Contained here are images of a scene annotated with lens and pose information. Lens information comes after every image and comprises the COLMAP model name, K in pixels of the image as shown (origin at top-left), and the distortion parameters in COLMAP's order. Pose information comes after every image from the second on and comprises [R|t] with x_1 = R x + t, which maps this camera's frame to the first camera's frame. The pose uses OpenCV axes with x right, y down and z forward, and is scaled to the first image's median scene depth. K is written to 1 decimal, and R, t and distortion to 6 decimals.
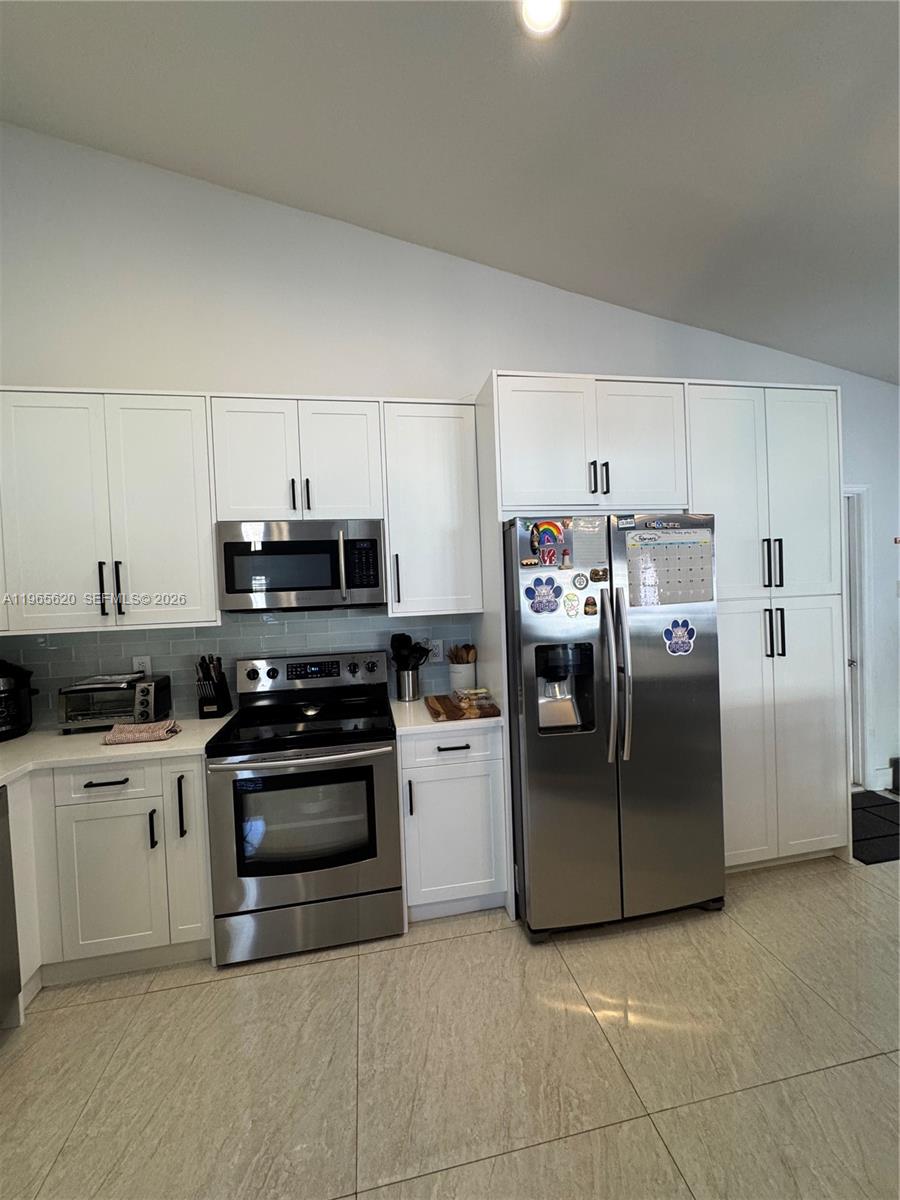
lens RADIAL K [[479.6, 0, 450.7], [0, 479.6, 600.7], [0, 0, 1]] dist [-0.001888, 0.000828]
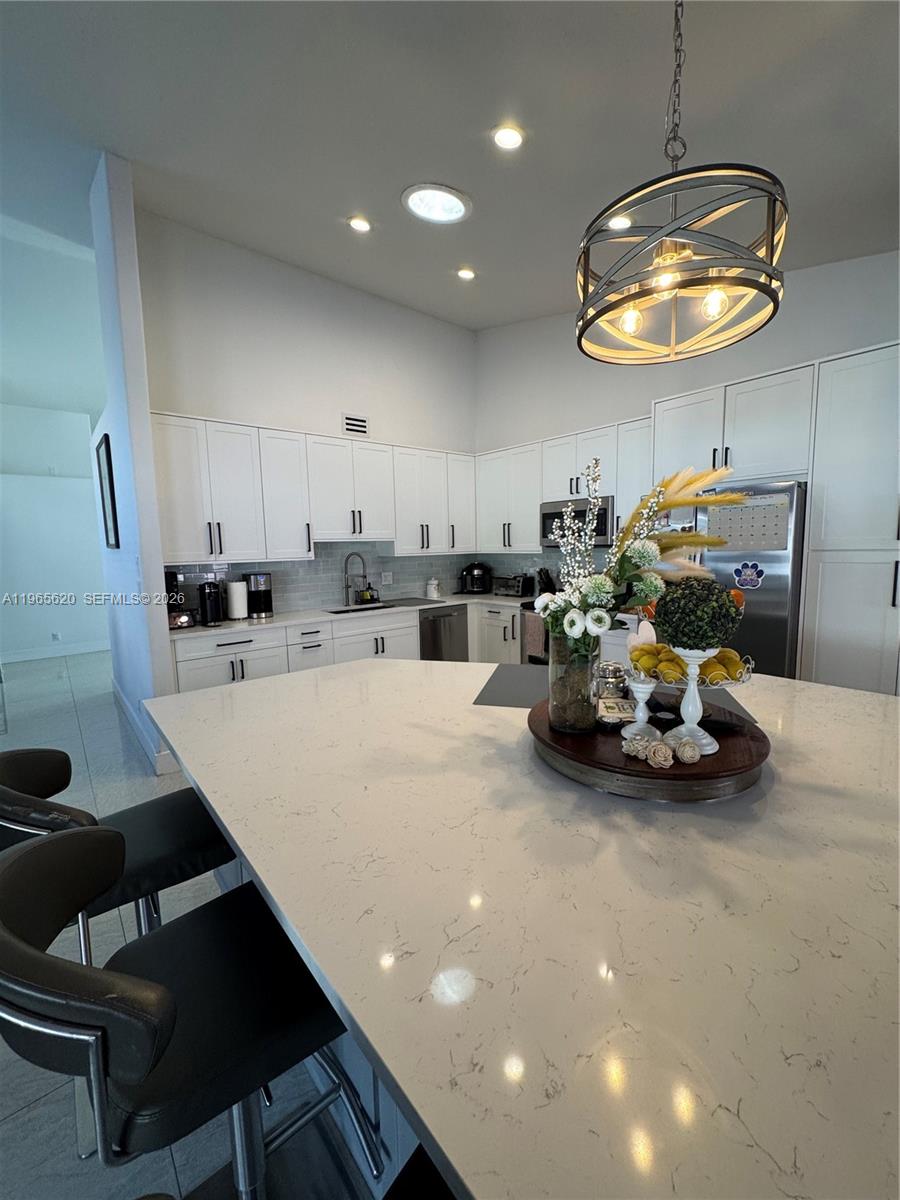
lens RADIAL K [[479.6, 0, 457.3], [0, 479.6, 596.5], [0, 0, 1]] dist [-0.001888, 0.000828]
pose [[0.508686, 0.120926, -0.852417, 1.184009], [-0.019623, 0.991458, 0.128940, -0.024252], [0.860728, -0.048863, 0.506714, -0.403210]]
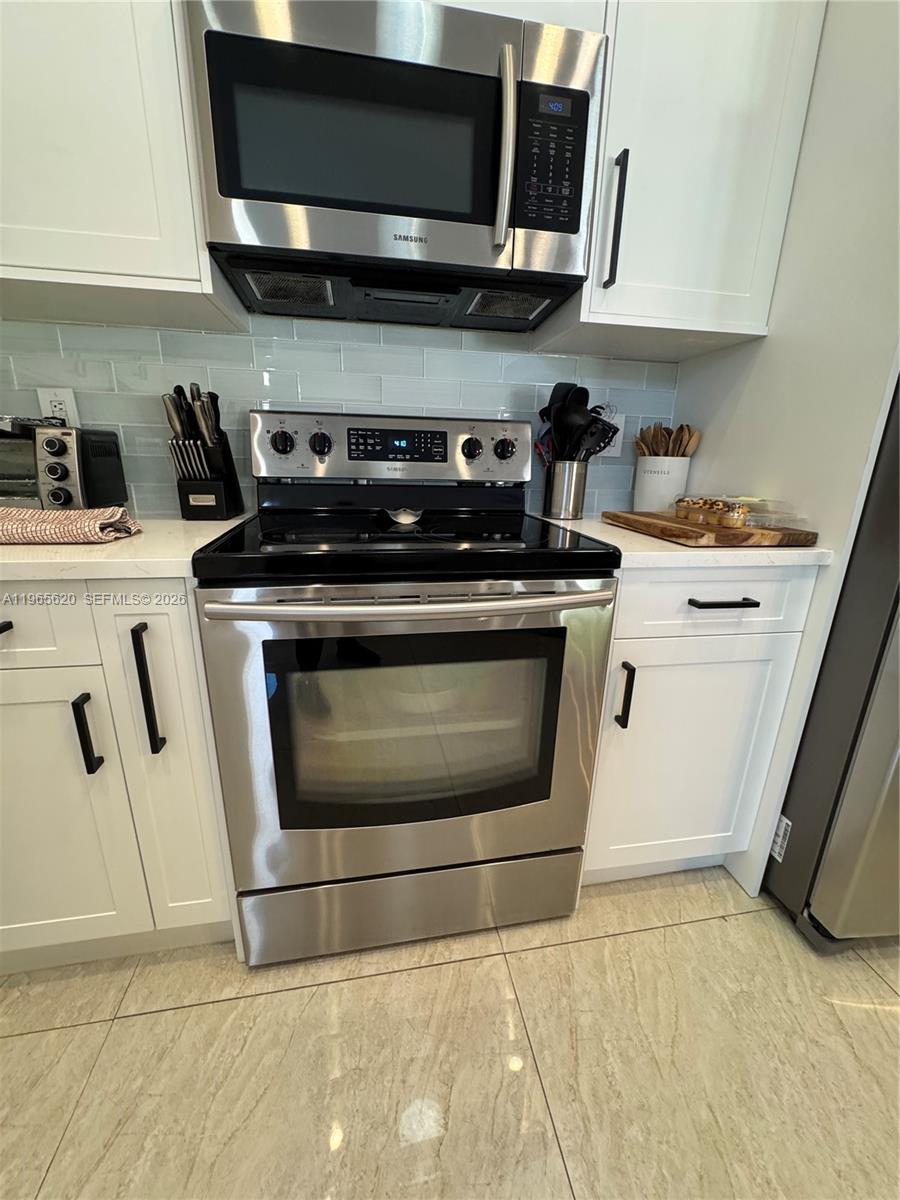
lens RADIAL K [[479.6, 0, 451.2], [0, 479.6, 599.3], [0, 0, 1]] dist [-0.001888, 0.000828]
pose [[0.997945, 0.062601, 0.013671, -0.266131], [-0.063981, 0.961913, 0.265761, 0.192729], [0.003486, -0.266090, 0.963942, 0.538907]]
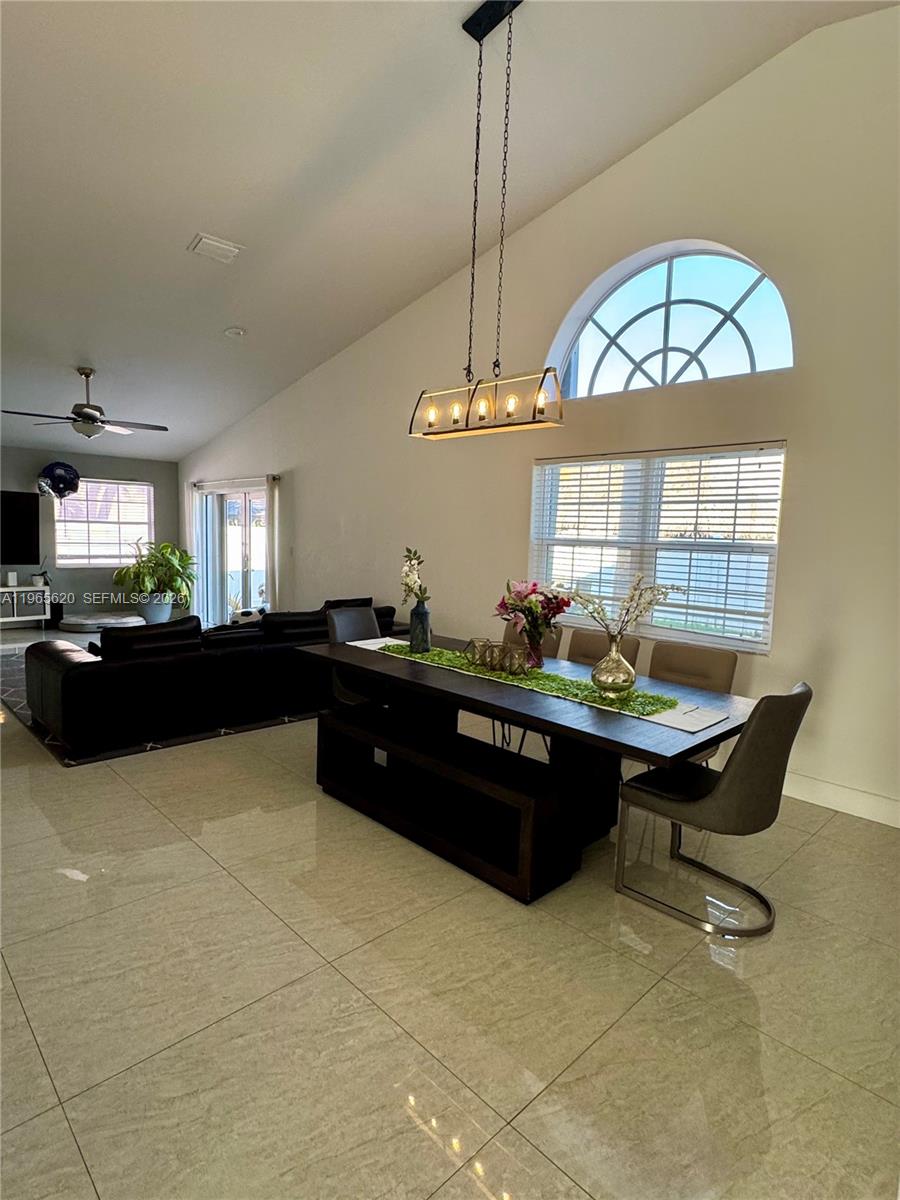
lens RADIAL K [[641.5, 0, 450.2], [0, 641.5, 600.3], [0, 0, 1]] dist [-0.007441, -0.002013]
pose [[-0.561624, -0.071277, 0.824317, -0.649044], [0.002157, 0.996153, 0.087605, 0.004349], [-0.827390, 0.050979, -0.559309, 1.011284]]
